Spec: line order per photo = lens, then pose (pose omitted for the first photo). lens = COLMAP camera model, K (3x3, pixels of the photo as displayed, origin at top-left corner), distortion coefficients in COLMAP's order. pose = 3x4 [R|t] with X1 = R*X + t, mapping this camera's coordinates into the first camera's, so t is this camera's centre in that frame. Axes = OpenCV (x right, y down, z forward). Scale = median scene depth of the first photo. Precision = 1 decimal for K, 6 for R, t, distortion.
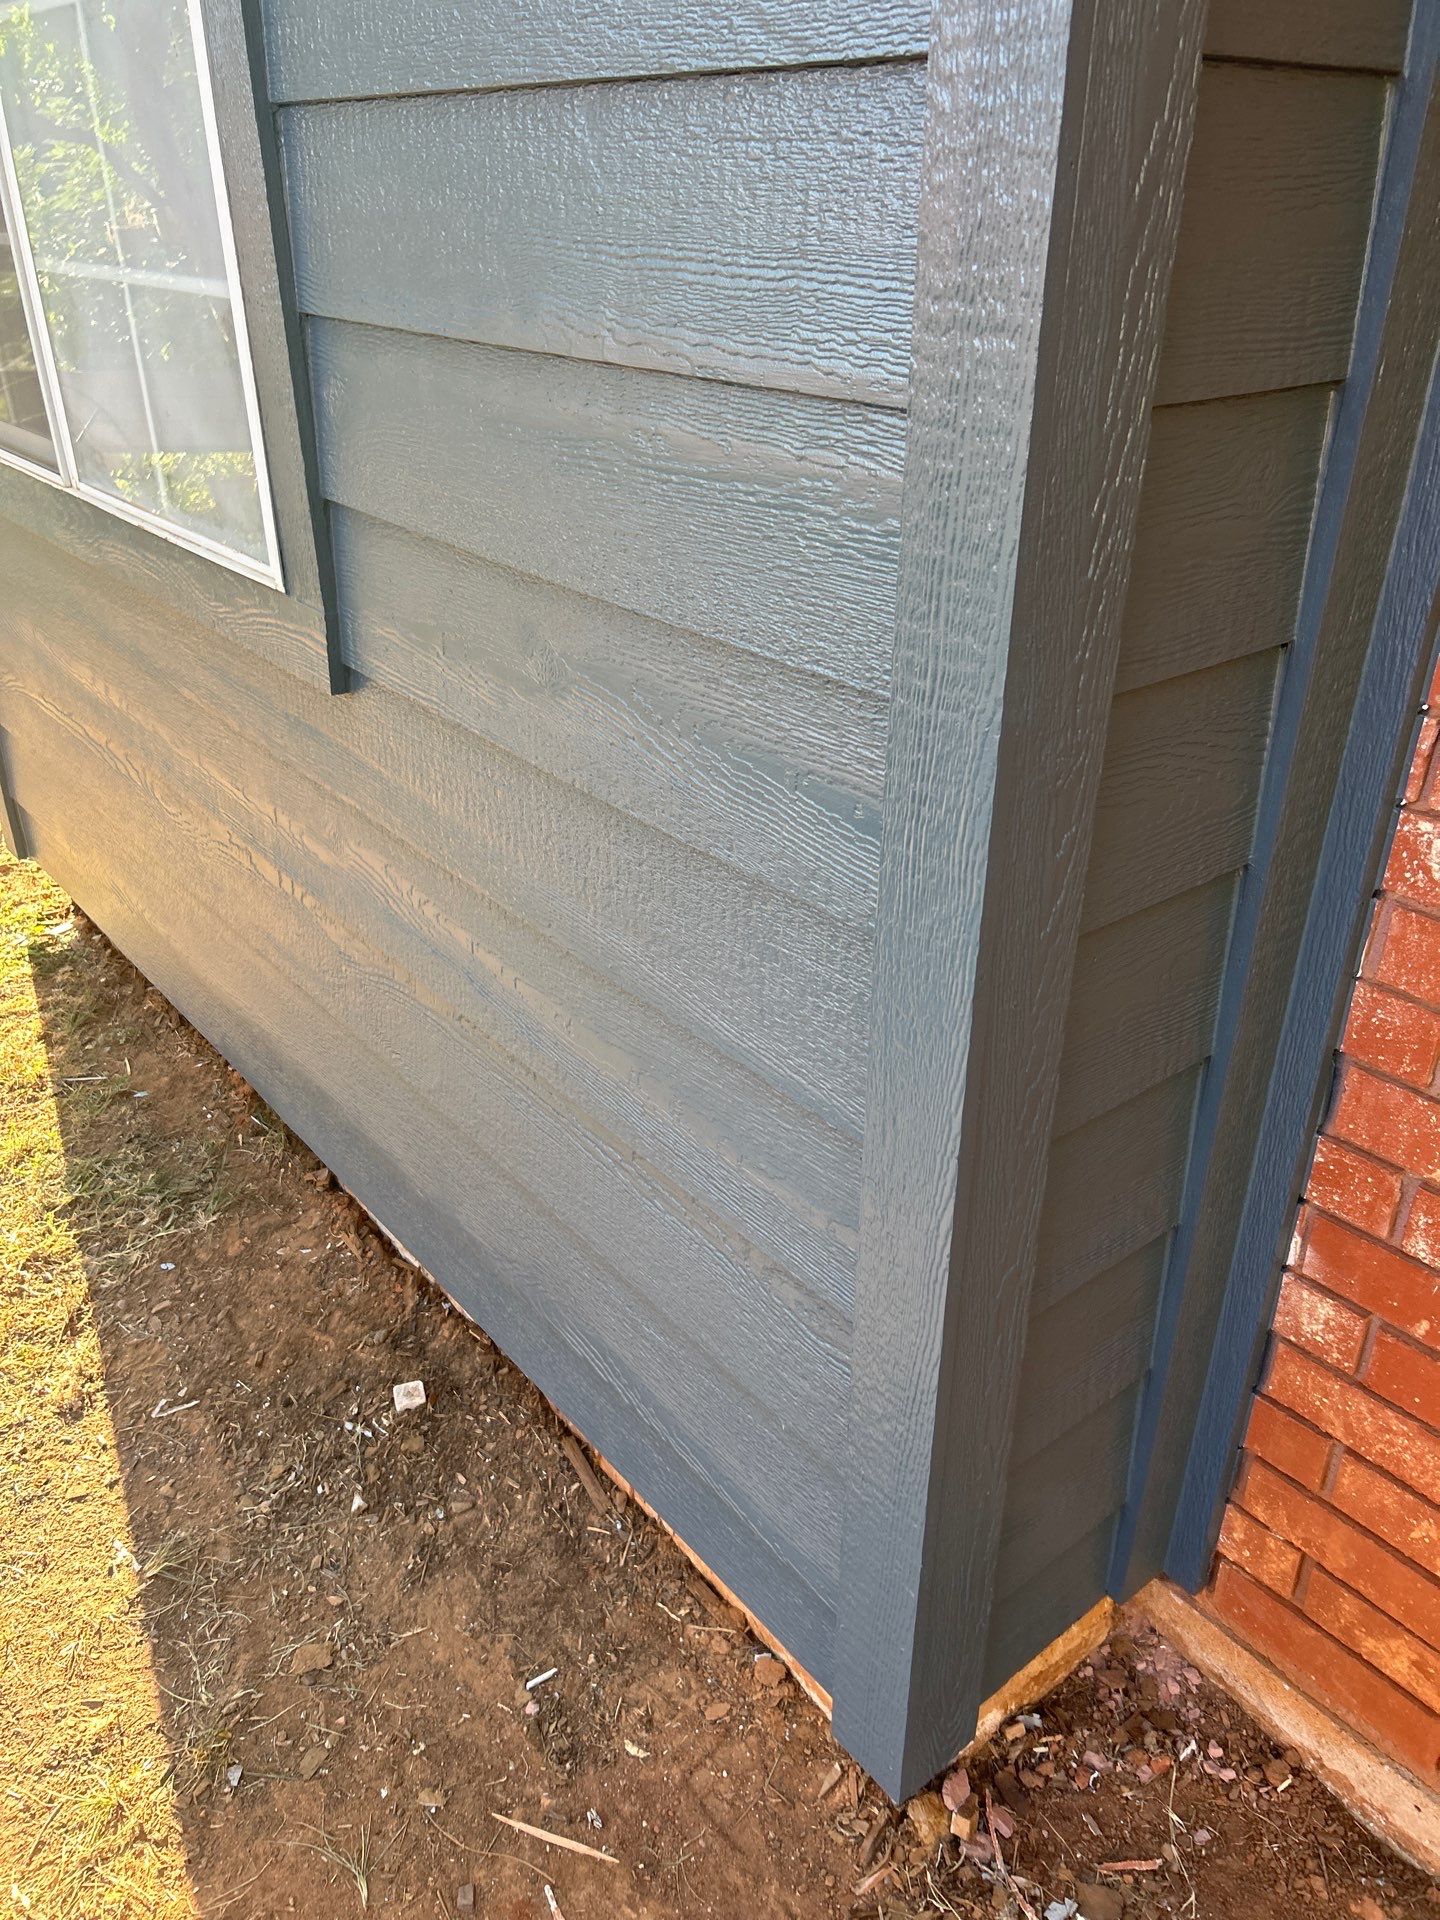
lens RADIAL K [[1534.1, 0, 717.9], [0, 1534.1, 983.0], [0, 0, 1]] dist [-0.044832, 0.132186]
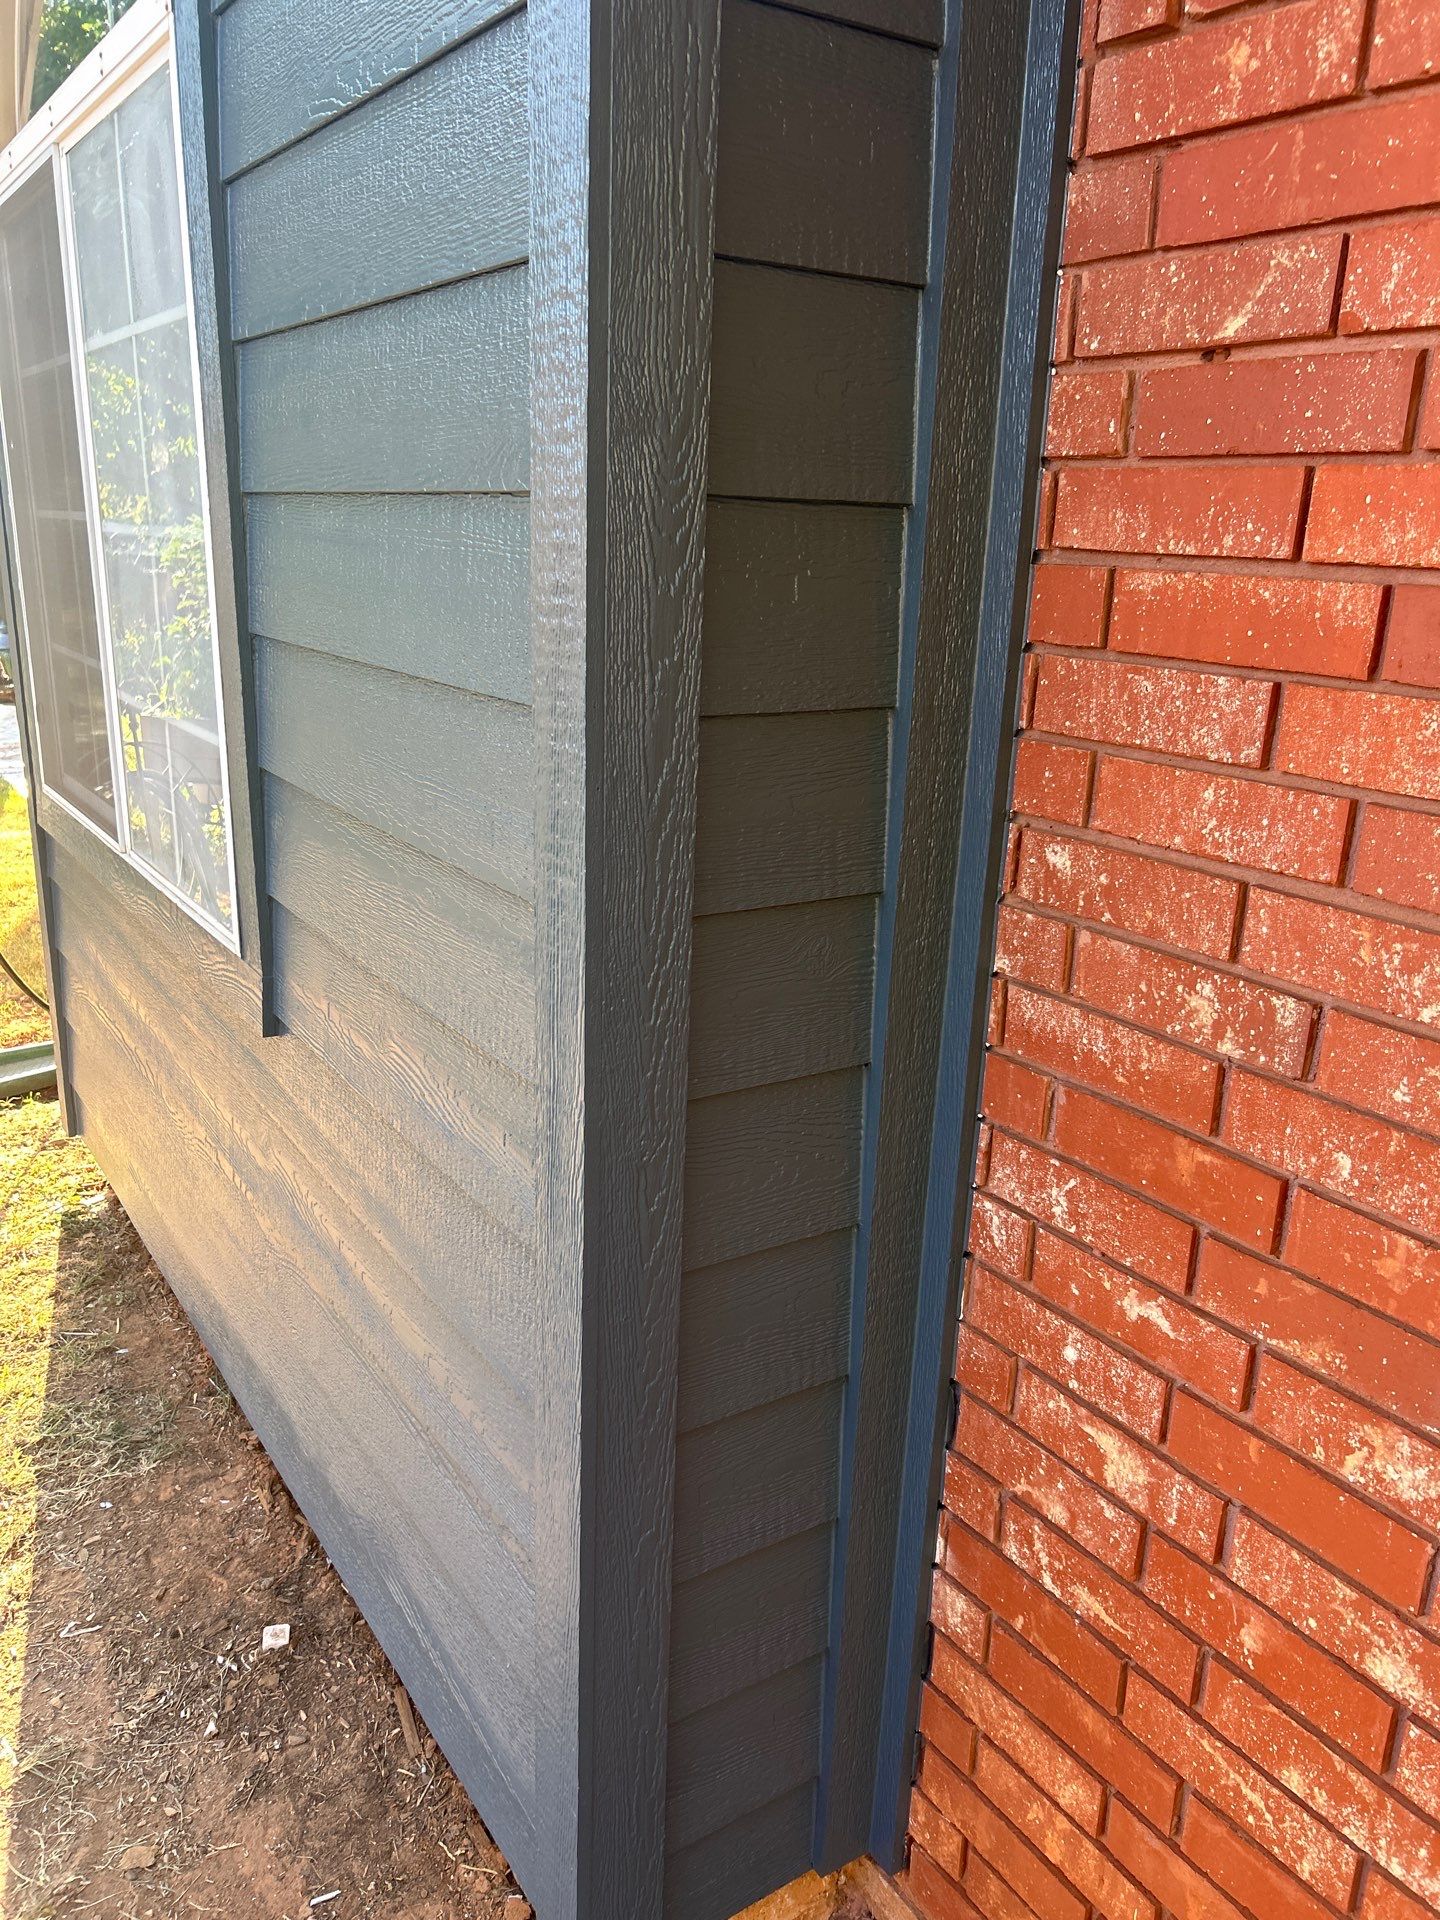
lens RADIAL K [[1544.3, 0, 720.0], [0, 1544.3, 960.0], [0, 0, 1]] dist [0.039964, -0.062150]
pose [[0.994371, 0.058863, -0.088097, 0.217469], [-0.076019, 0.975548, -0.206221, -0.010465], [0.073804, 0.211758, 0.974531, -0.233761]]
